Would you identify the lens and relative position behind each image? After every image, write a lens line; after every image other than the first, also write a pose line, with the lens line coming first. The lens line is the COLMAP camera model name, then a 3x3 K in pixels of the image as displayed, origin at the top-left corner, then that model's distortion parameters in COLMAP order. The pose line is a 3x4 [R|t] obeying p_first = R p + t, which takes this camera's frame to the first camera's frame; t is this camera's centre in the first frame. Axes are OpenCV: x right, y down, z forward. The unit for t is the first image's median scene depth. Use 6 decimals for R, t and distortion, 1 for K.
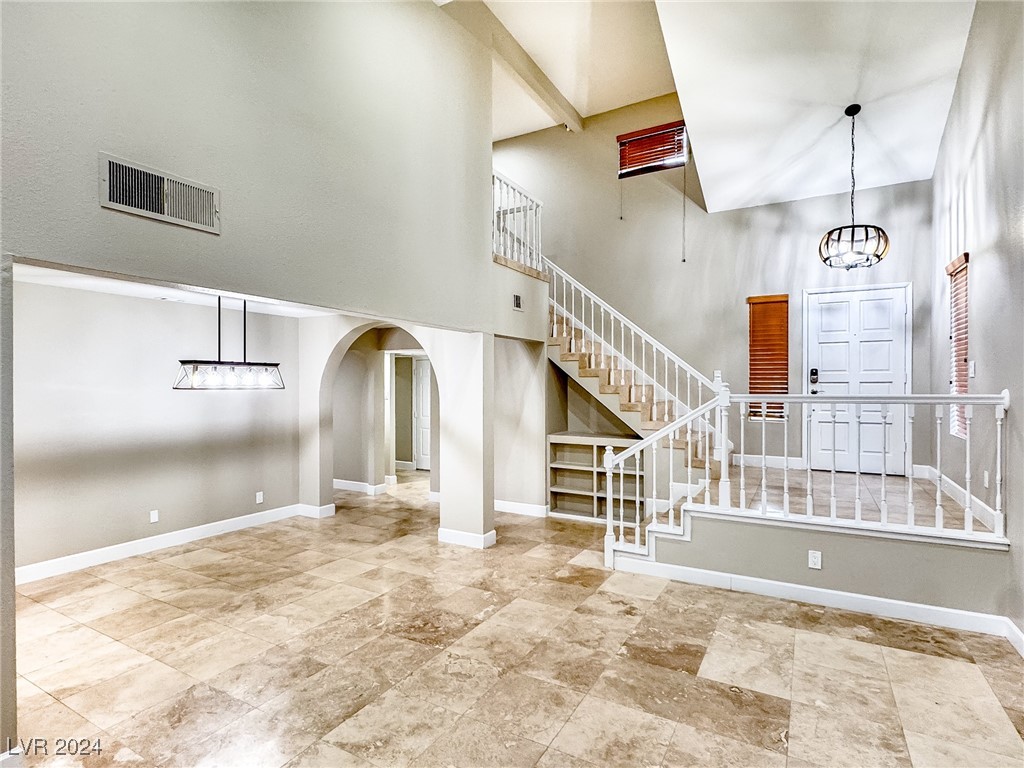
lens RADIAL K [[528.9, 0, 511.8], [0, 528.9, 383.2], [0, 0, 1]] dist [-0.003024, 0.000899]
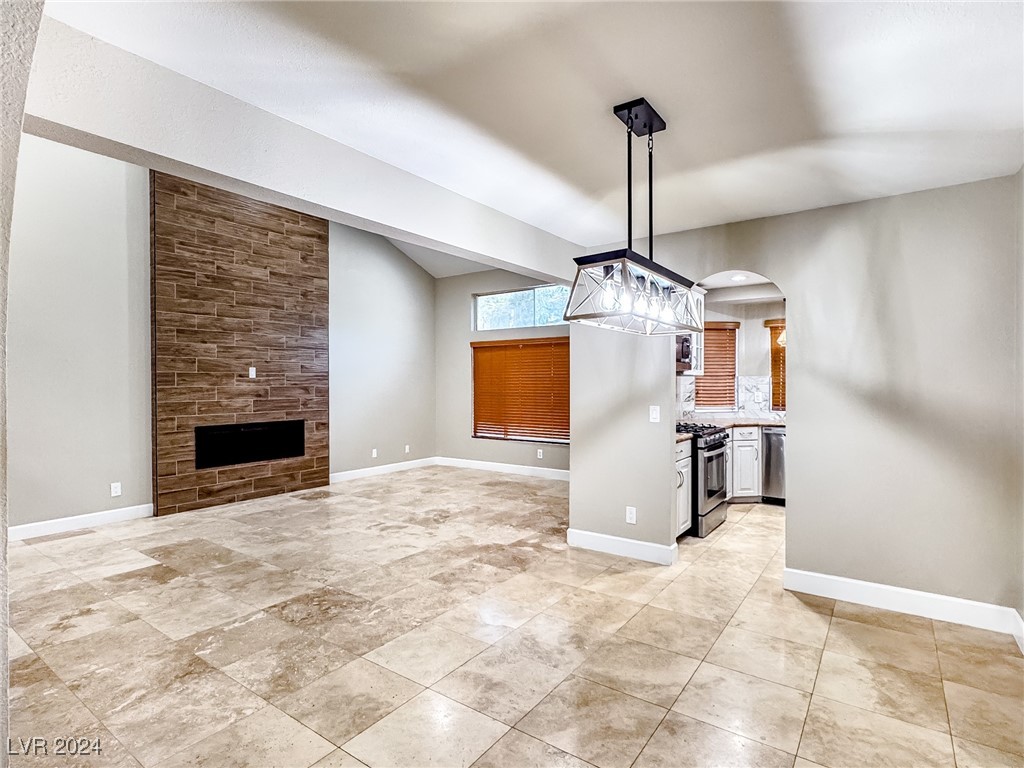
lens RADIAL K [[528.9, 0, 511.4], [0, 528.9, 385.0], [0, 0, 1]] dist [-0.003024, 0.000899]
pose [[-0.993917, 0.001543, 0.110121, -0.479840], [0.001911, 0.999993, 0.003232, 0.065687], [-0.110115, 0.003423, -0.993913, 1.558209]]
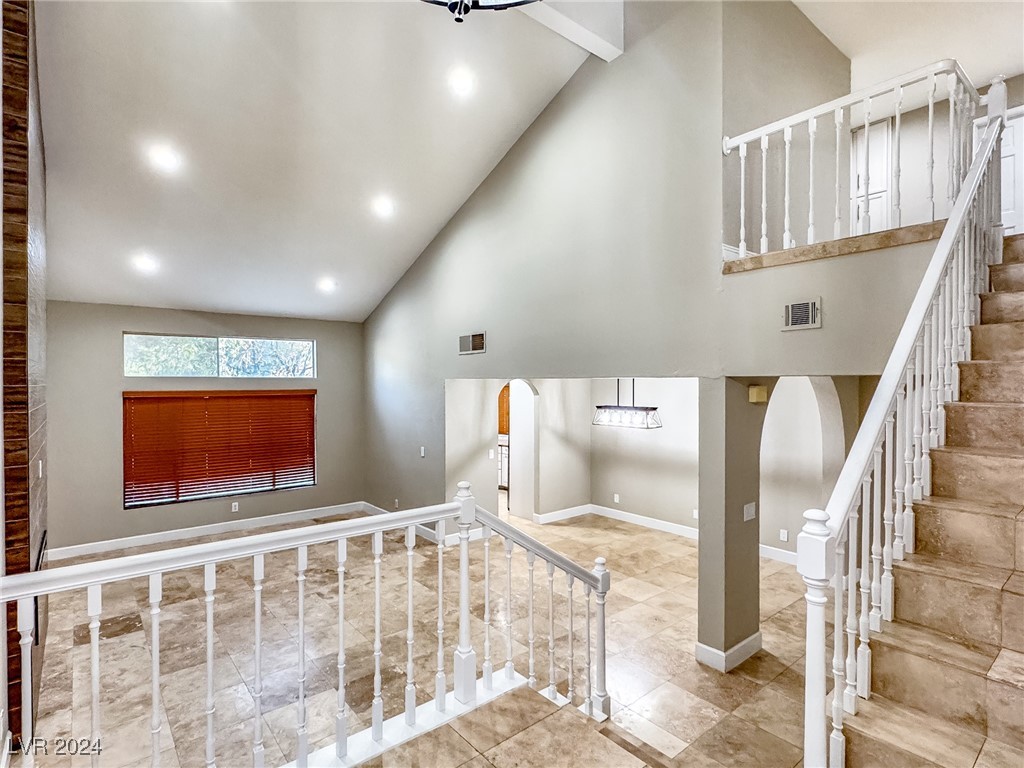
lens RADIAL K [[528.9, 0, 511.6], [0, 528.9, 388.0], [0, 0, 1]] dist [-0.003024, 0.000899]
pose [[-0.360998, 0.011690, -0.932493, 0.932938], [0.003077, 0.999931, 0.011345, -0.111499], [0.932561, 0.001226, -0.361009, 1.271543]]
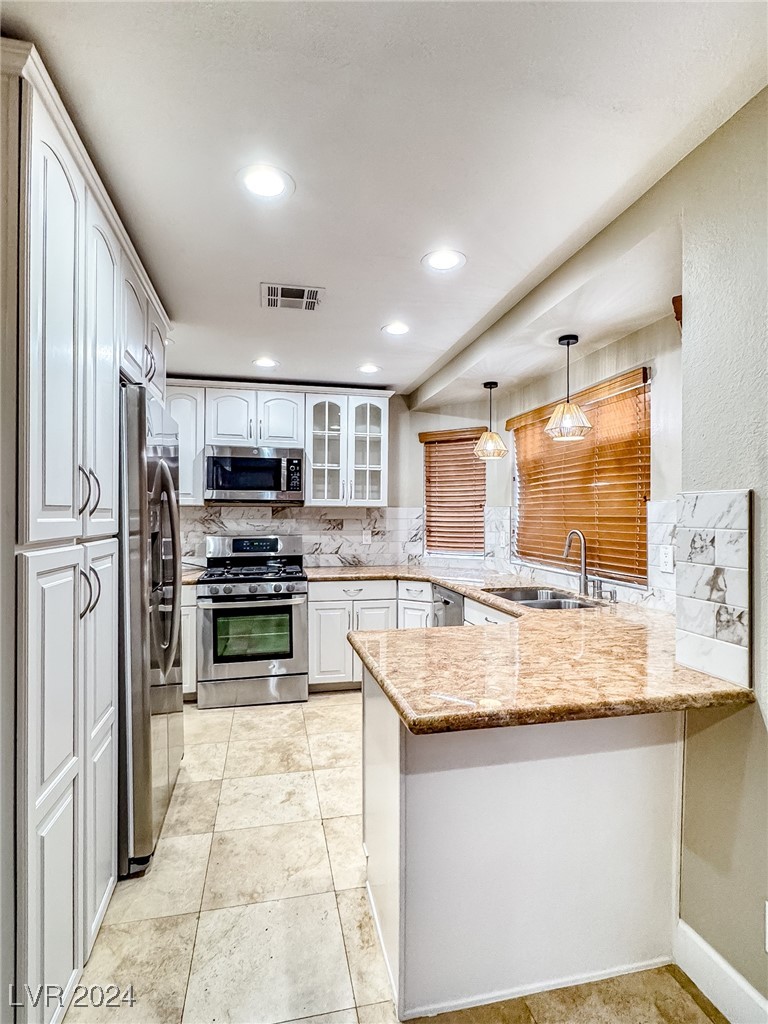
lens RADIAL K [[528.9, 0, 385.9], [0, 528.9, 513.2], [0, 0, 1]] dist [-0.003024, 0.000899]
pose [[-0.667528, -0.000840, 0.744585, -1.607021], [-0.003206, 0.999993, -0.001747, 0.060756], [-0.744578, -0.003553, -0.667526, 0.790884]]
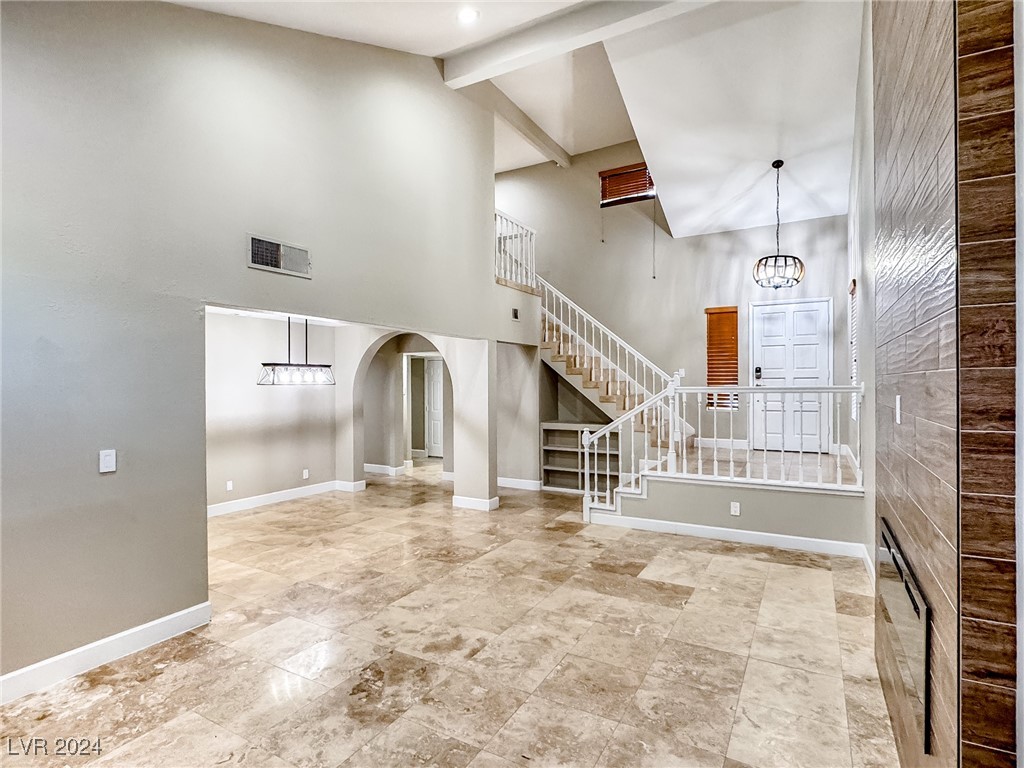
lens RADIAL K [[528.9, 0, 512.3], [0, 528.9, 382.5], [0, 0, 1]] dist [-0.003024, 0.000899]
pose [[0.999990, -0.004418, -0.001104, 0.005964], [0.004420, 0.999989, 0.001602, 0.006050], [0.001097, -0.001606, 0.999998, -0.326027]]
